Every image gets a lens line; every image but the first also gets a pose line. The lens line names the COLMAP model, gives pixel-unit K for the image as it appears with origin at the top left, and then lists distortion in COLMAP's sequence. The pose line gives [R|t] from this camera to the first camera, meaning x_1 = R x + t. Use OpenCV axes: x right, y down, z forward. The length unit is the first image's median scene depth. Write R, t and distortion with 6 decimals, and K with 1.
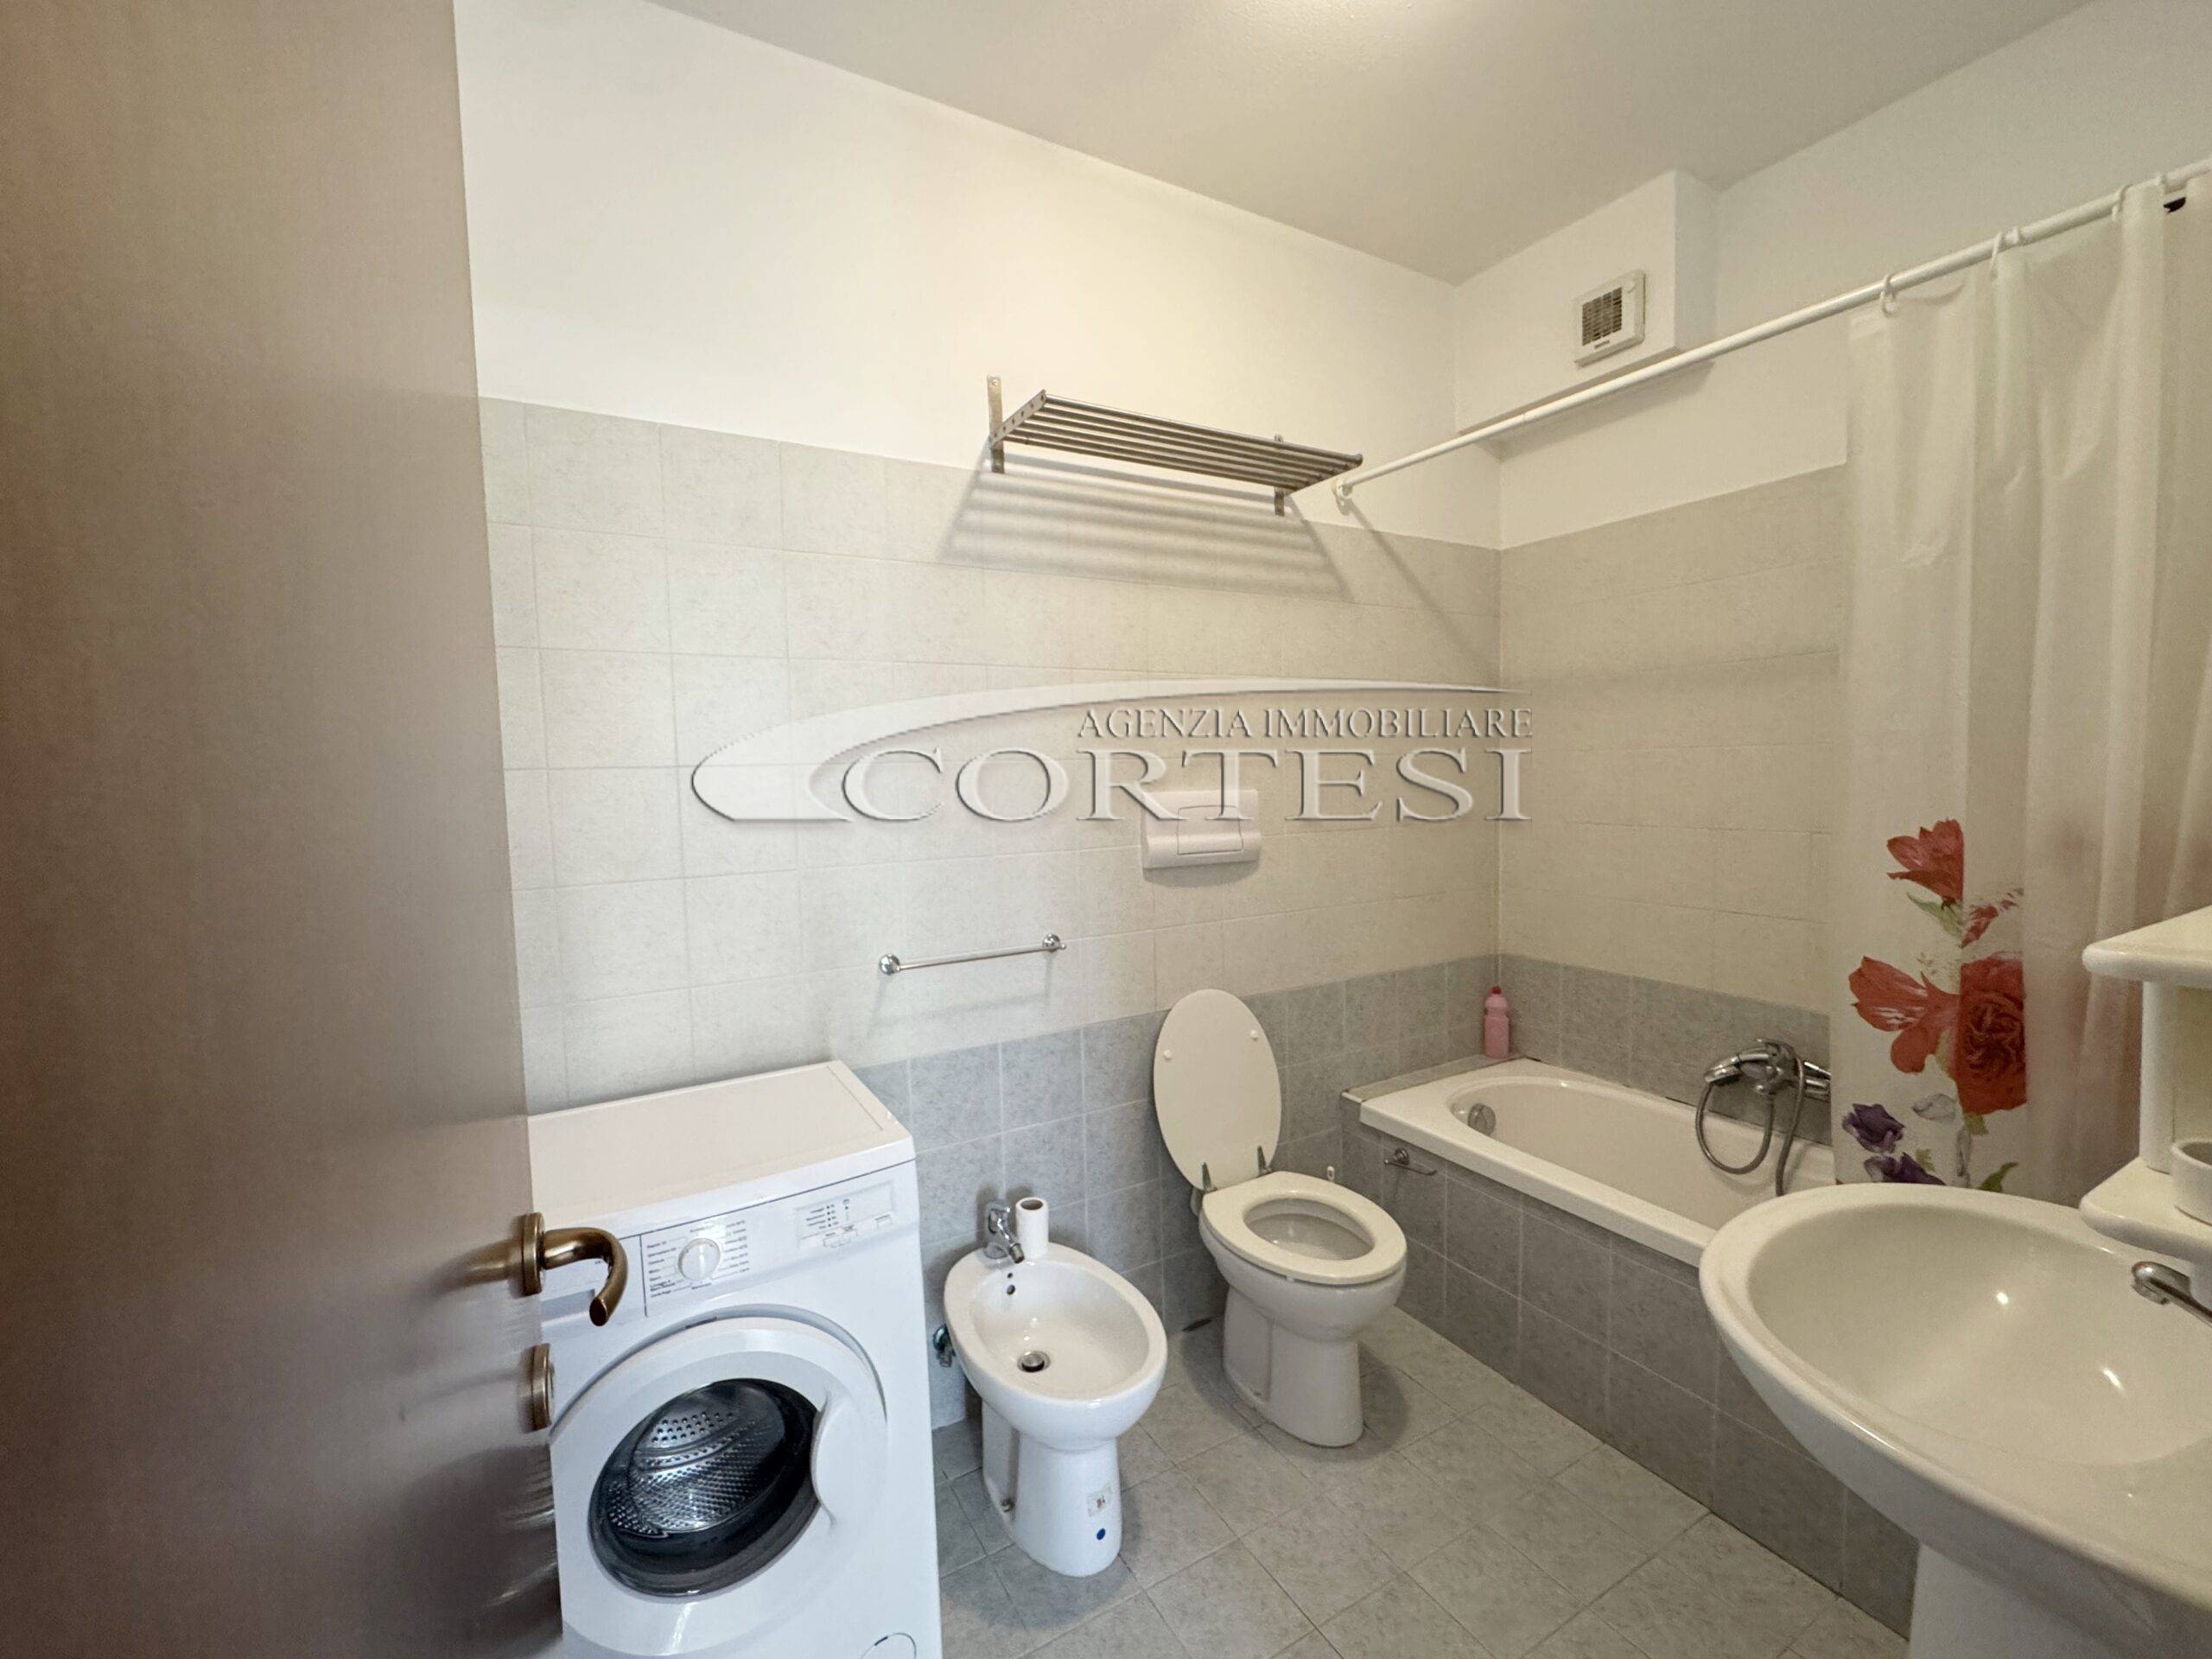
lens RADIAL K [[906.8, 0, 1101.0], [0, 906.8, 828.3], [0, 0, 1]] dist [-0.001981, -0.000320]
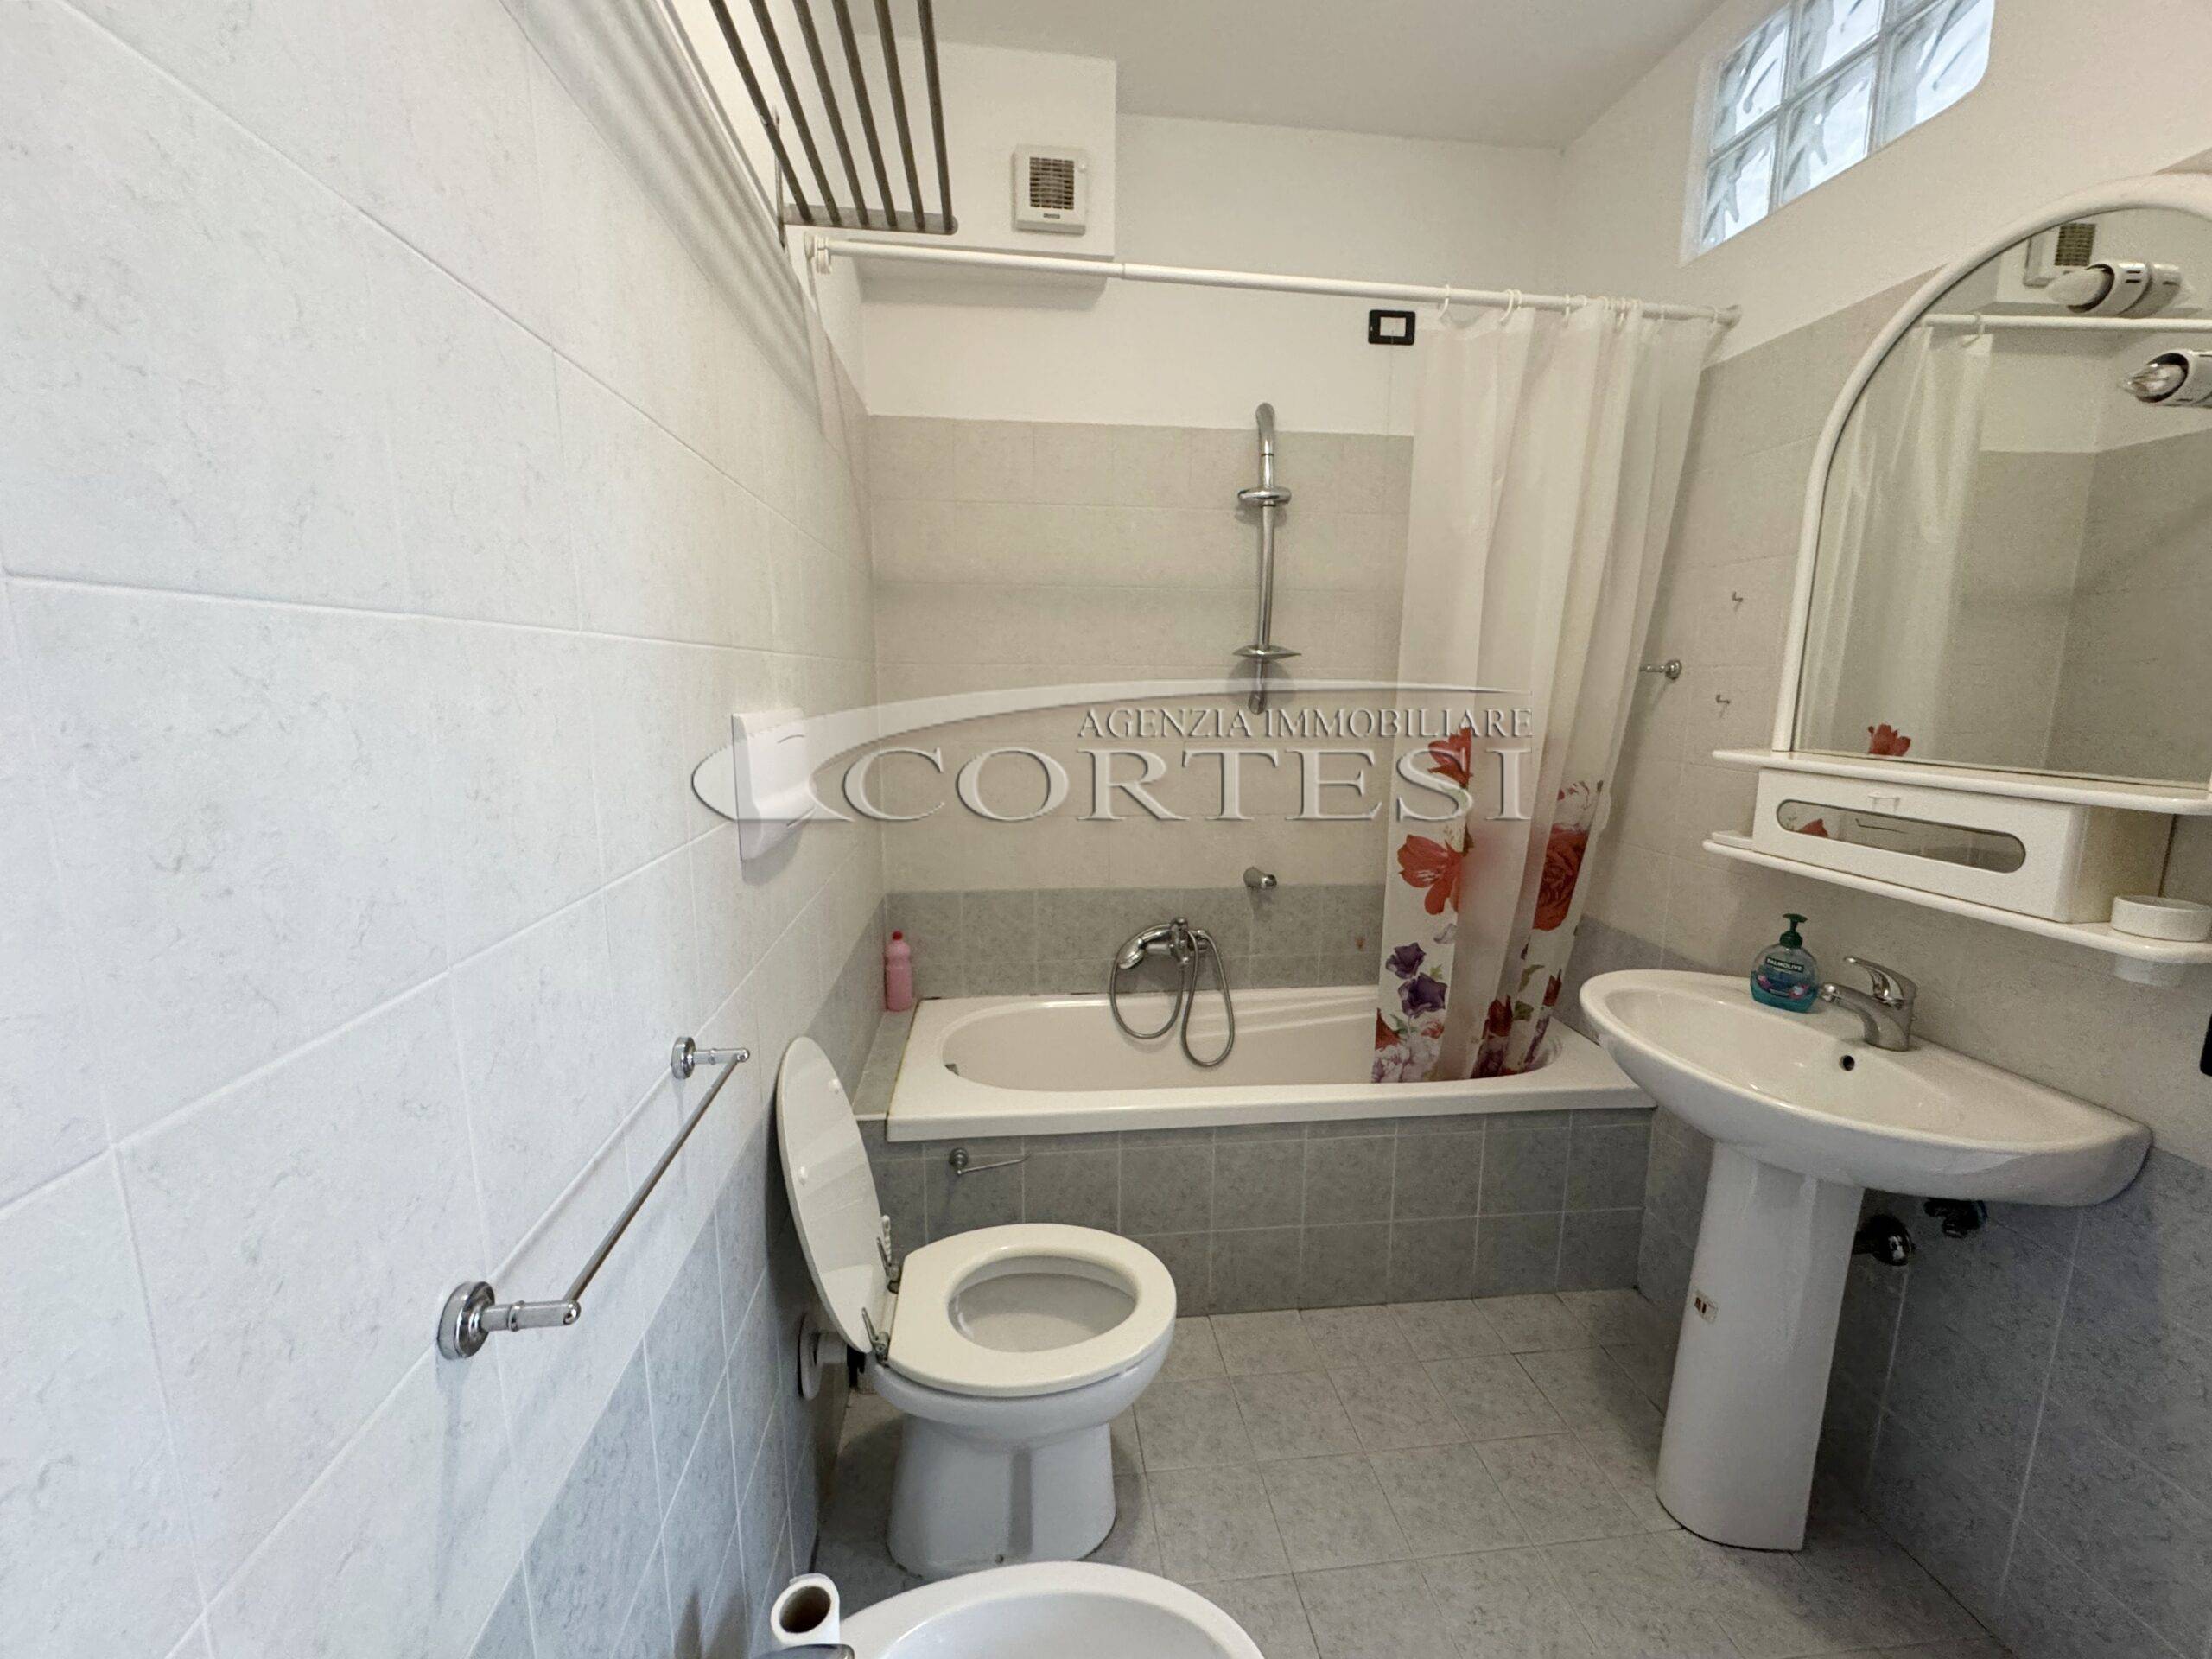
lens RADIAL K [[895.1, 0, 1107.0], [0, 895.1, 828.5], [0, 0, 1]] dist [0.001306, -0.000048]
pose [[0.400310, -0.129397, 0.907198, -0.341064], [0.043532, 0.991548, 0.122219, -0.029775], [-0.915345, -0.009434, 0.402559, 0.604812]]
